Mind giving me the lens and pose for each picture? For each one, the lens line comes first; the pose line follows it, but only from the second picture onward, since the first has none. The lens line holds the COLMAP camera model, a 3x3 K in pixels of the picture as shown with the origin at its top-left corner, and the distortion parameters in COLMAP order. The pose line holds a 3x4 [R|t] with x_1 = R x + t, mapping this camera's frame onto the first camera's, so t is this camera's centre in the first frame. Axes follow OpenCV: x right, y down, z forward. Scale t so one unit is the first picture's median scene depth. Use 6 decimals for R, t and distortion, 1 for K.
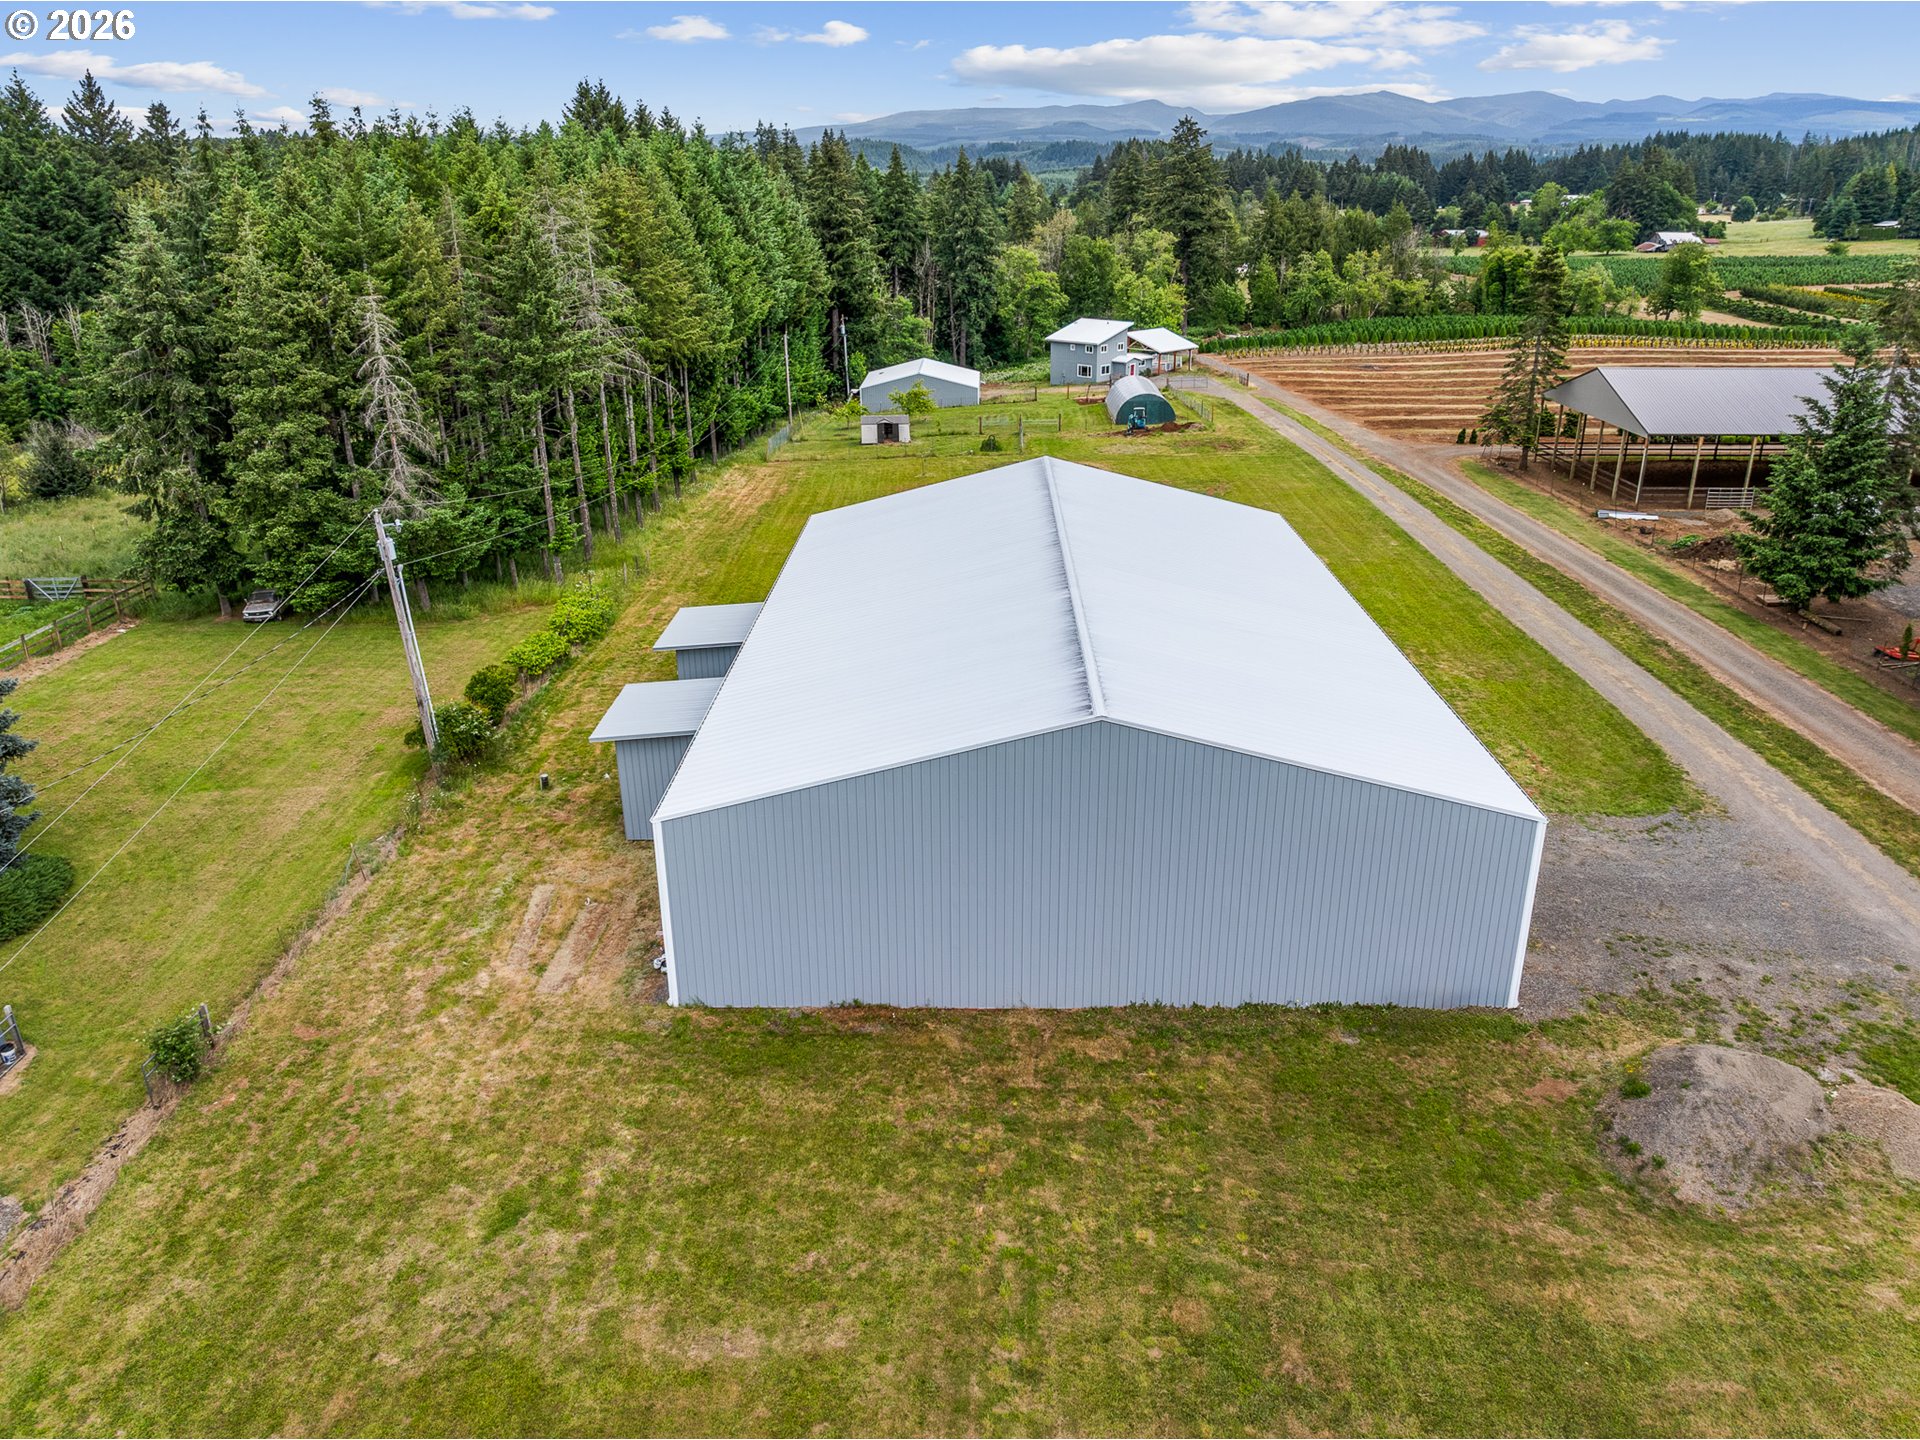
lens RADIAL K [[1345.8, 0, 955.4], [0, 1345.8, 714.8], [0, 0, 1]] dist [-0.046904, 0.019013]
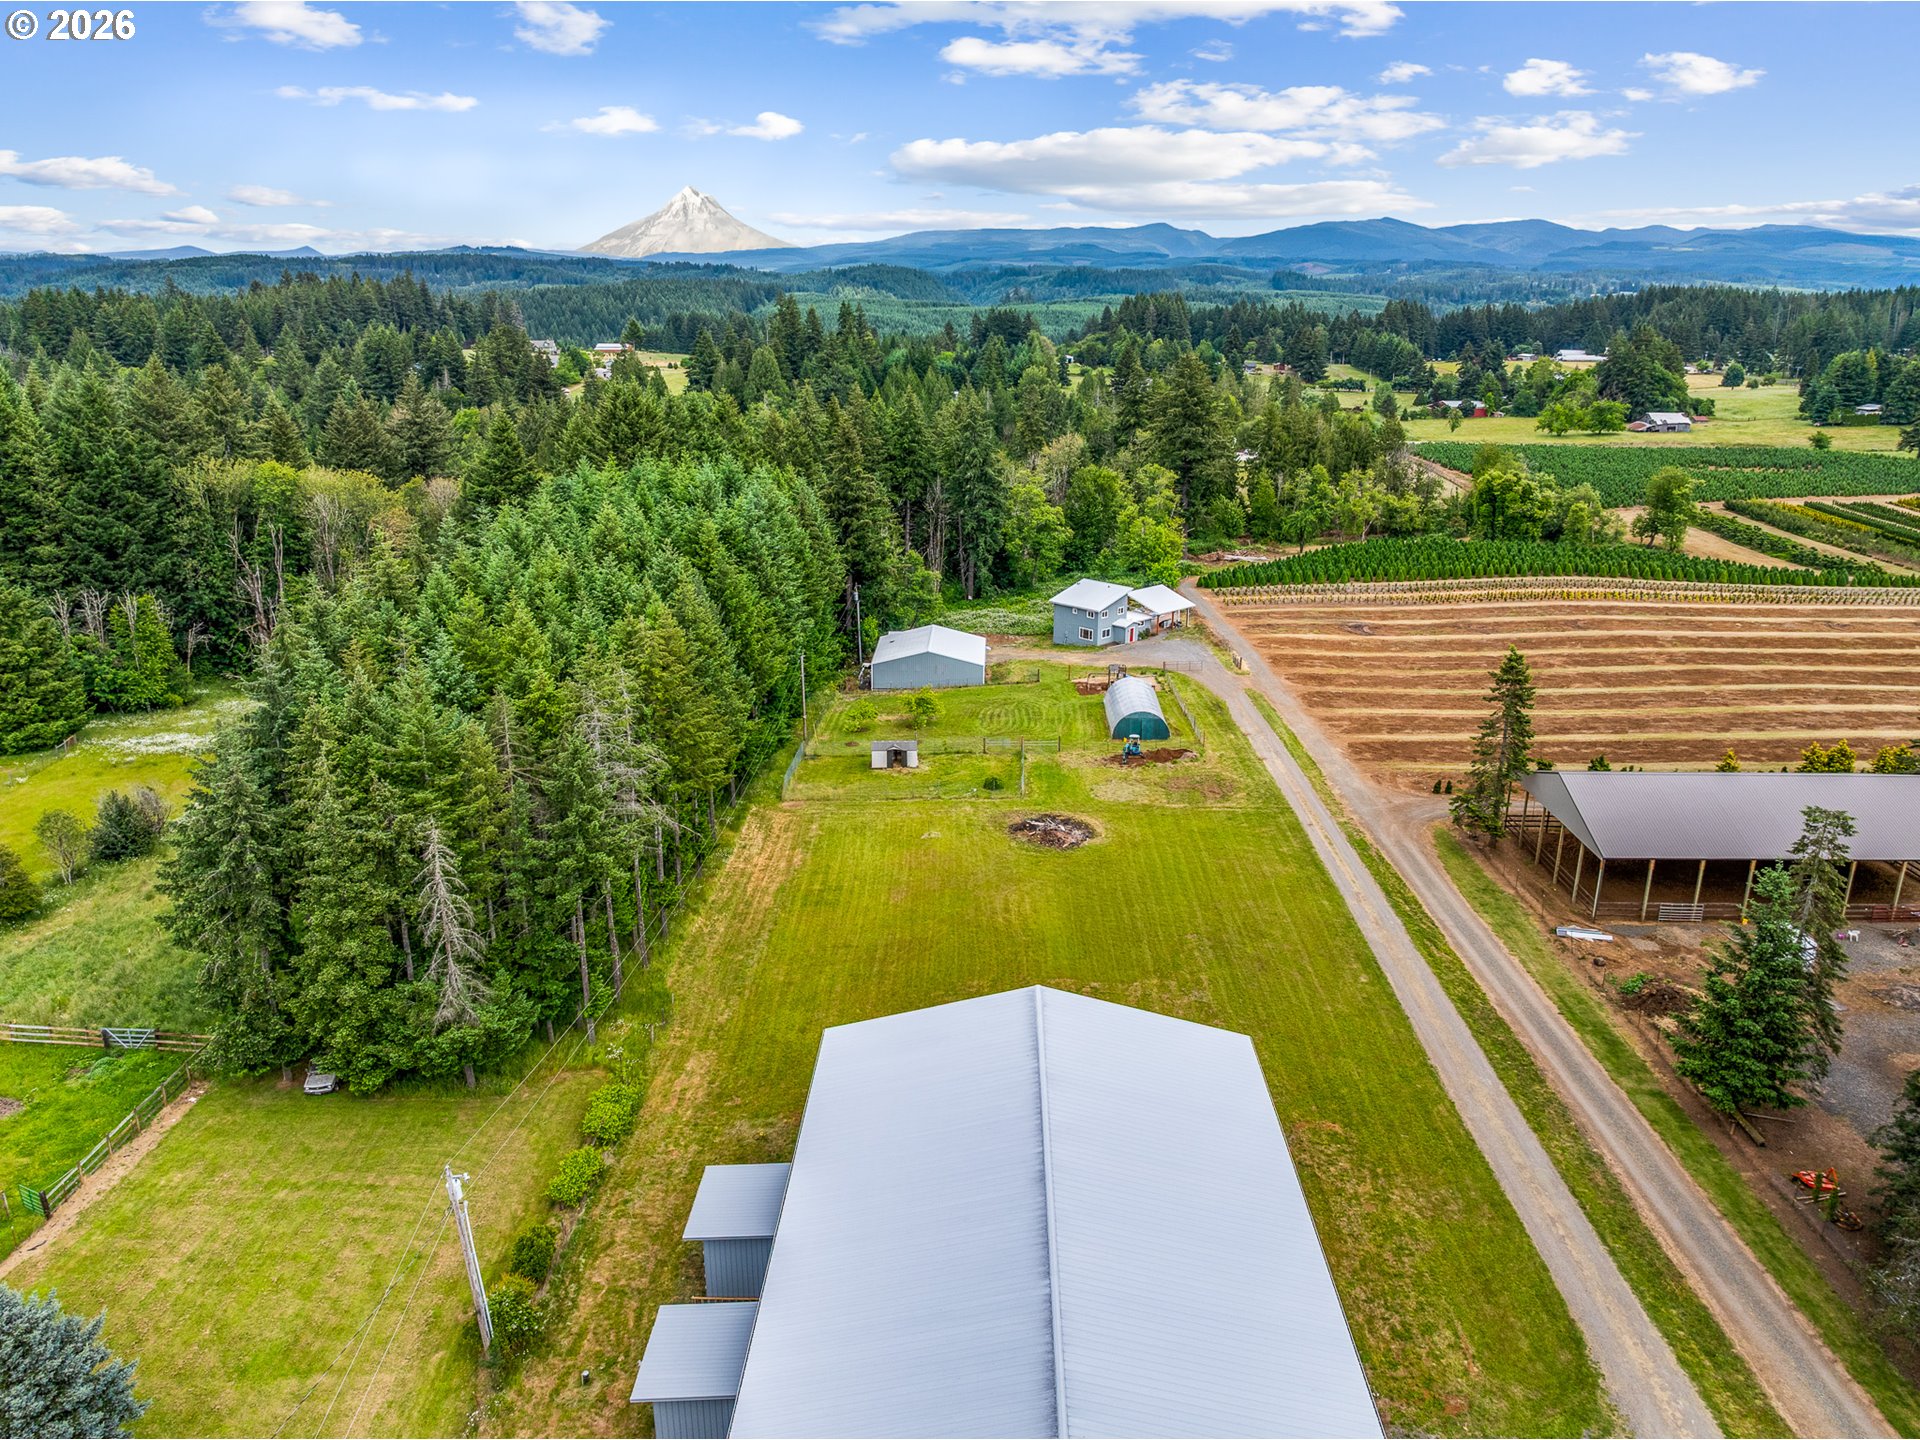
lens RADIAL K [[1345.8, 0, 956.1], [0, 1345.8, 717.9], [0, 0, 1]] dist [-0.046904, 0.019013]
pose [[0.999842, 0.017396, -0.003776, 0.000014], [-0.017624, 0.997218, -0.072427, -0.135403], [0.002505, 0.072482, 0.997367, -0.048842]]
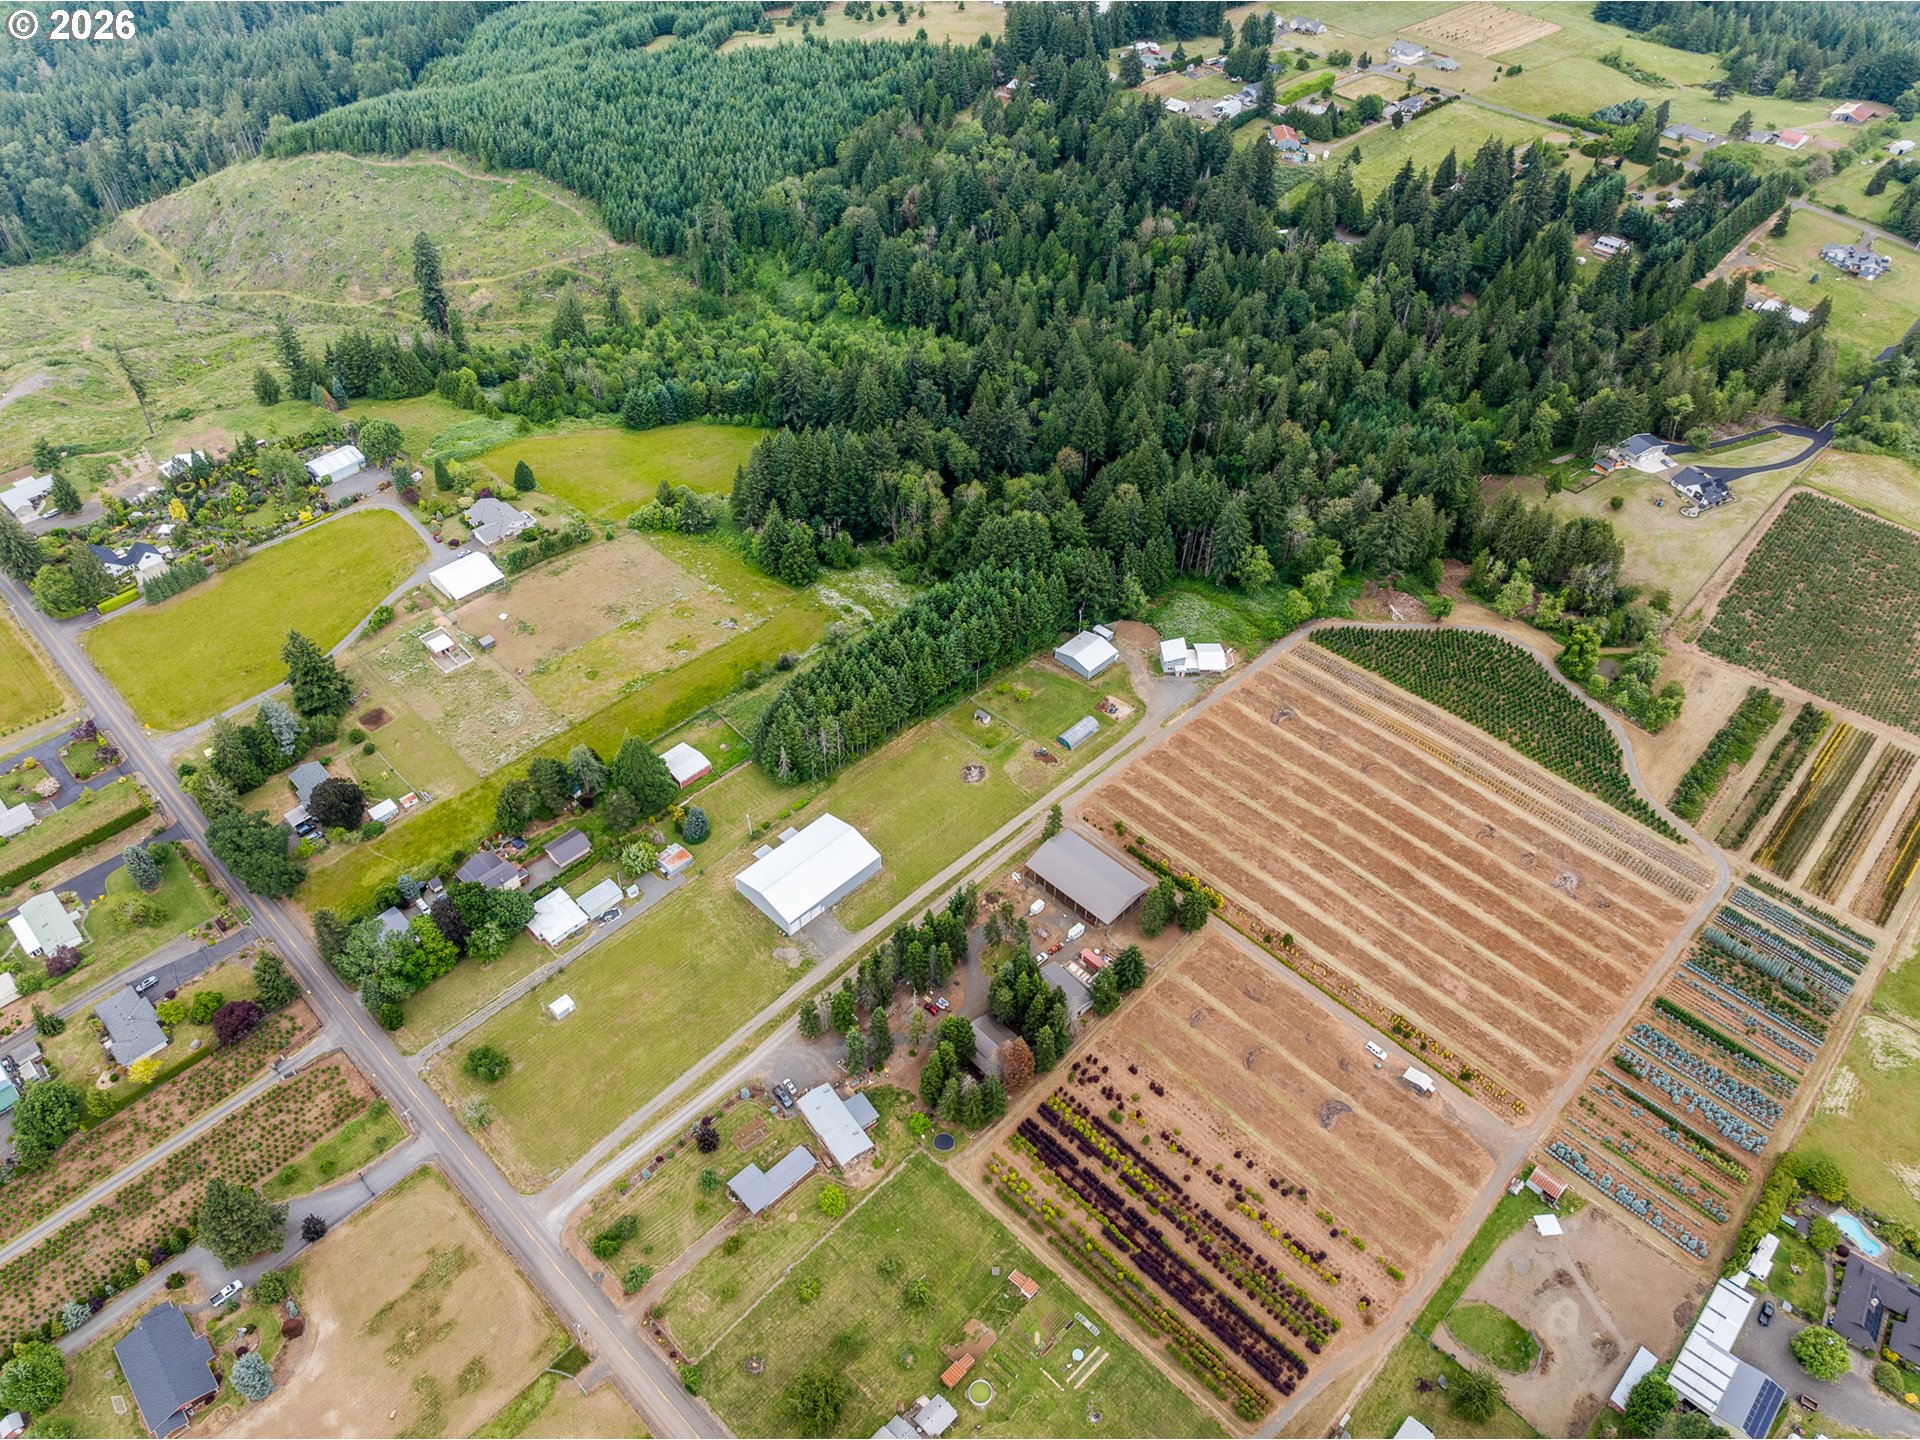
lens RADIAL K [[1345.8, 0, 957.5], [0, 1345.8, 714.9], [0, 0, 1]] dist [-0.046904, 0.019013]
pose [[0.730022, 0.492334, -0.473998, 1.216971], [-0.273574, 0.846091, 0.457480, -1.413899], [0.626279, -0.204297, 0.752355, -1.262383]]
